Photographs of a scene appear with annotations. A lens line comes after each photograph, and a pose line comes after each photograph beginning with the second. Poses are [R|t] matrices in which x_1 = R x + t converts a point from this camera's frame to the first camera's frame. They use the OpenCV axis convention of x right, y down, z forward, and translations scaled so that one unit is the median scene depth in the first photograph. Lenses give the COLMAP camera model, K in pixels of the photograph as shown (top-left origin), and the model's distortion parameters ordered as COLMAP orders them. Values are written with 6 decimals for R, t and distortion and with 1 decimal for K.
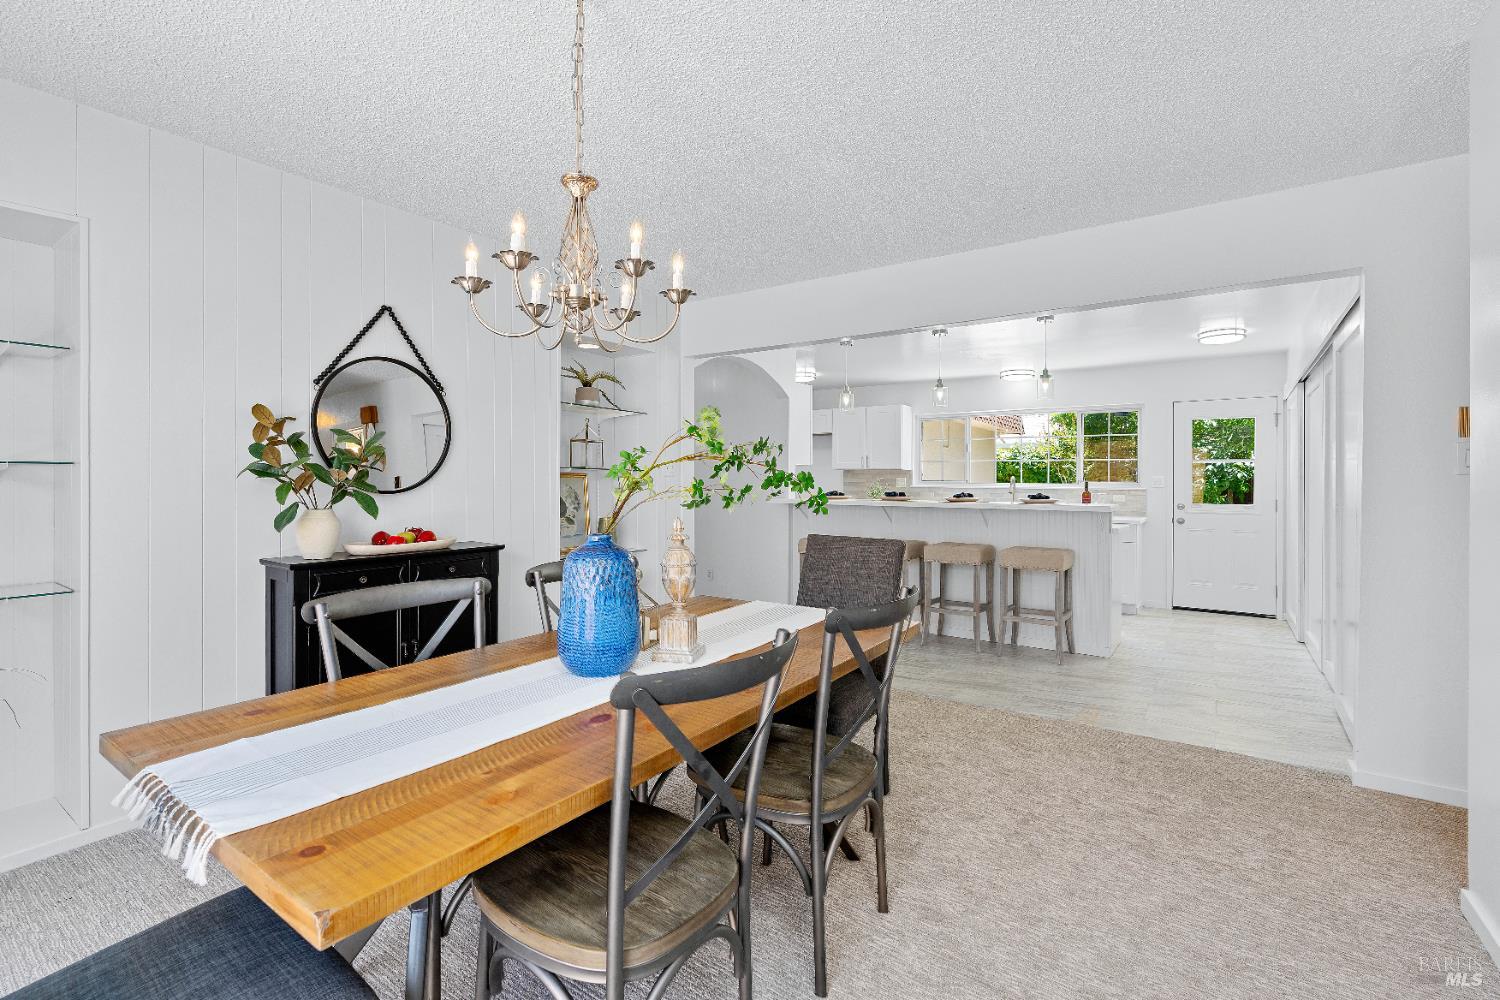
lens RADIAL K [[683.9, 0, 758.6], [0, 683.9, 495.9], [0, 0, 1]] dist [-0.004281, -0.000286]
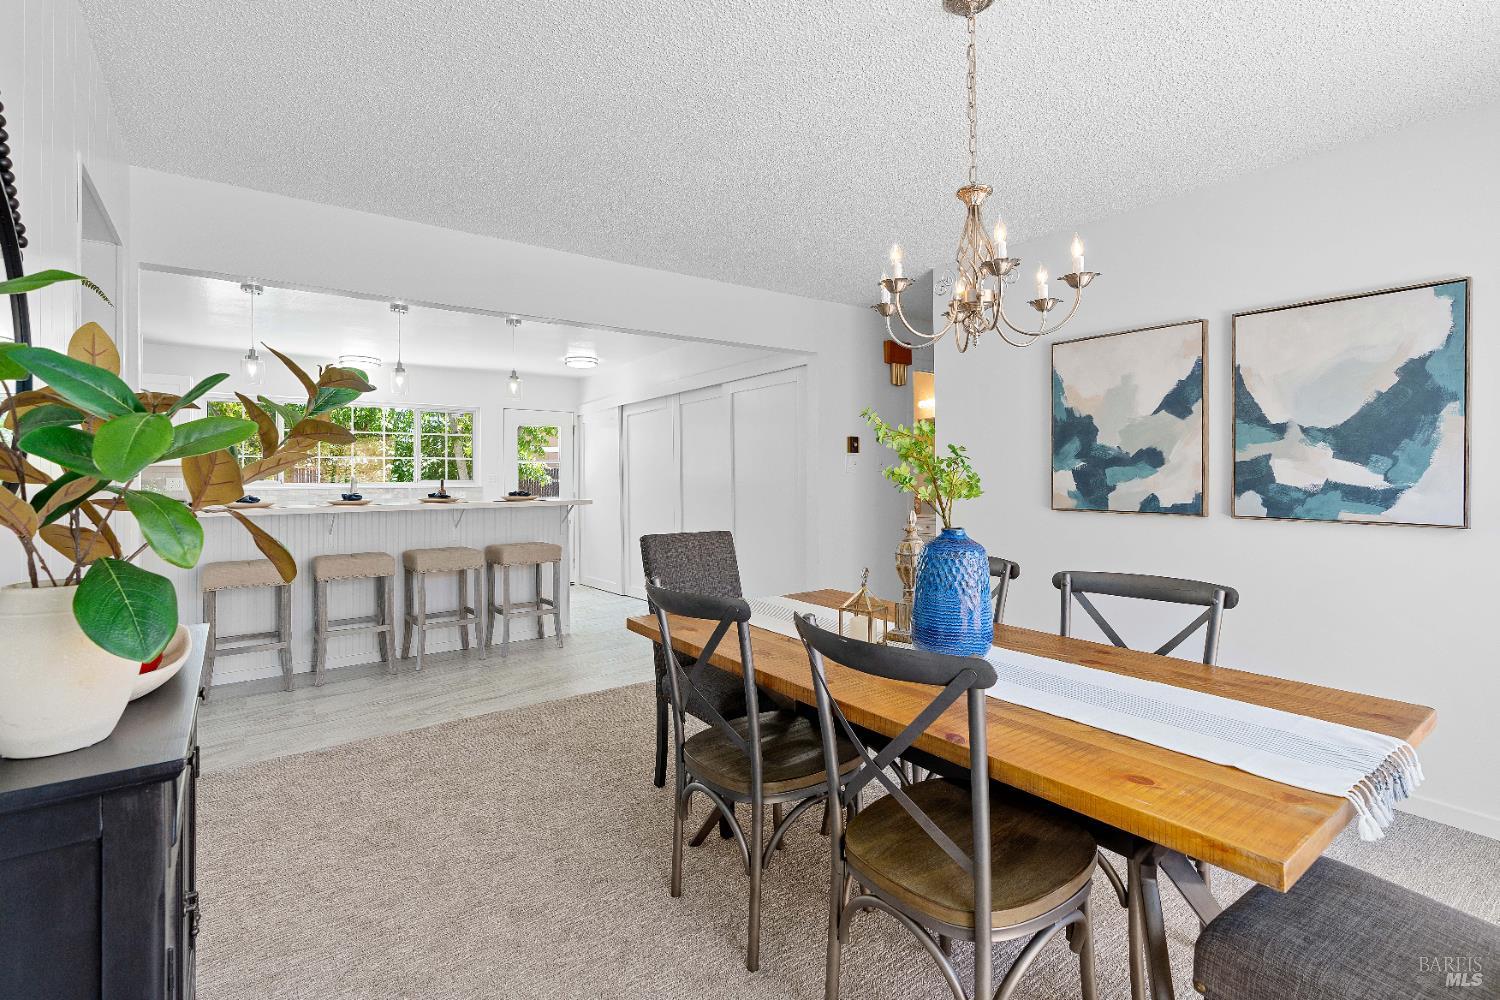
lens RADIAL K [[683.9, 0, 756.7], [0, 683.9, 484.2], [0, 0, 1]] dist [-0.004281, -0.000286]
pose [[0.321669, -0.014589, 0.946740, -0.324207], [0.030291, 0.999528, 0.005111, -0.005451], [-0.946367, 0.027034, 0.321959, 0.234513]]
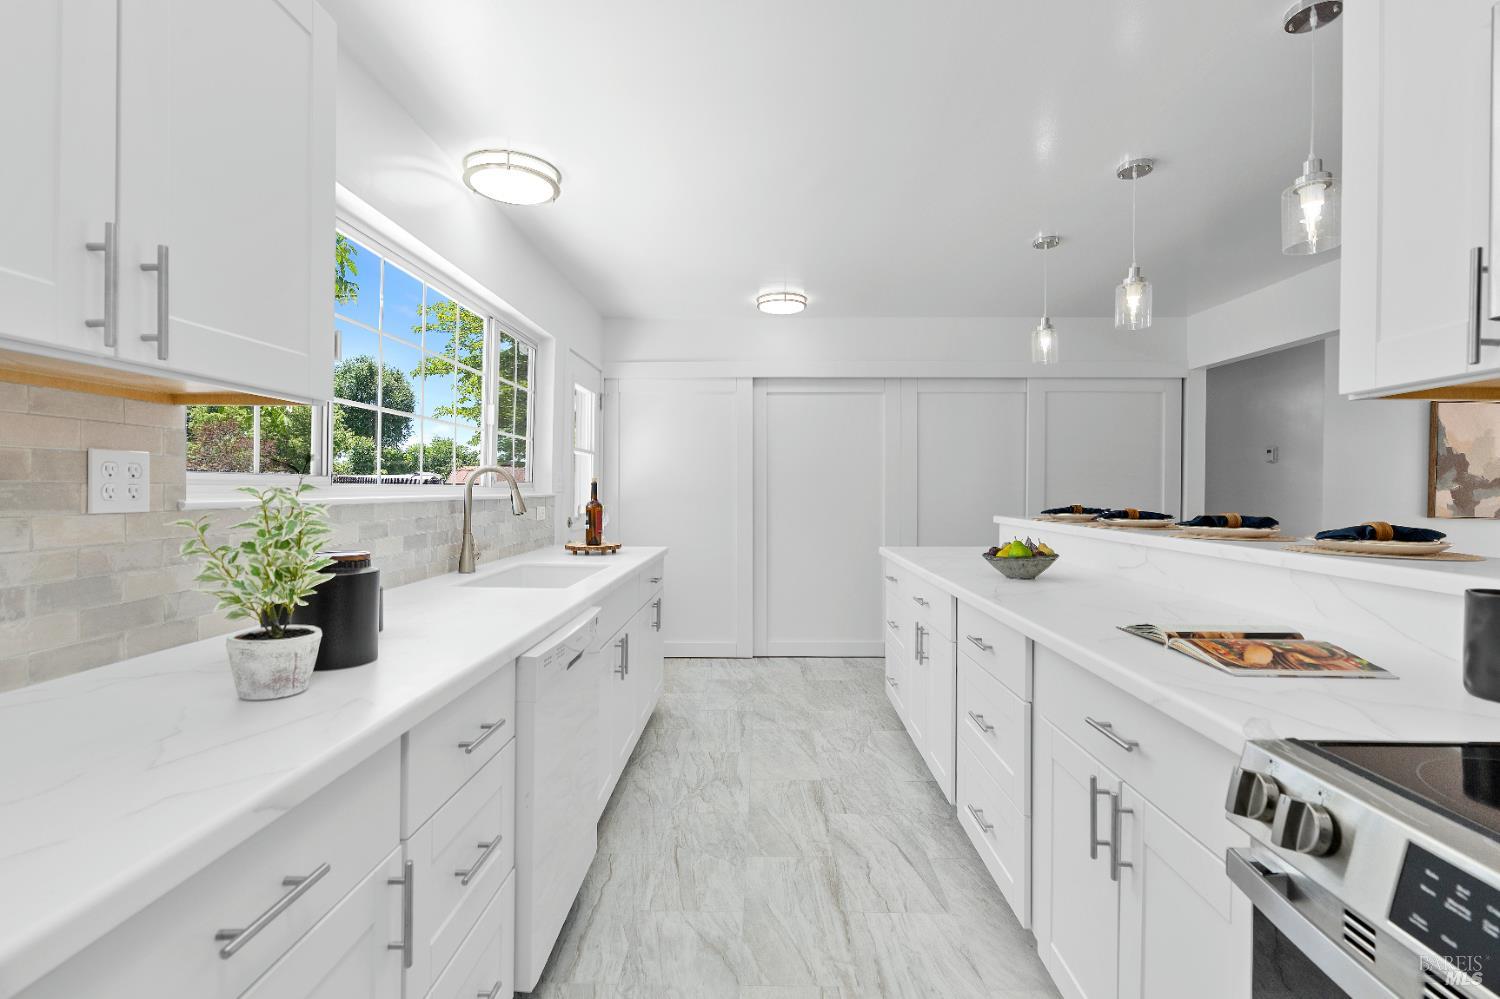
lens RADIAL K [[683.9, 0, 753.7], [0, 683.9, 490.8], [0, 0, 1]] dist [-0.004281, -0.000286]
pose [[-0.556601, -0.010691, 0.830711, 0.004428], [0.009036, 0.999780, 0.018922, -0.024258], [-0.830731, 0.018038, -0.556382, 1.112109]]
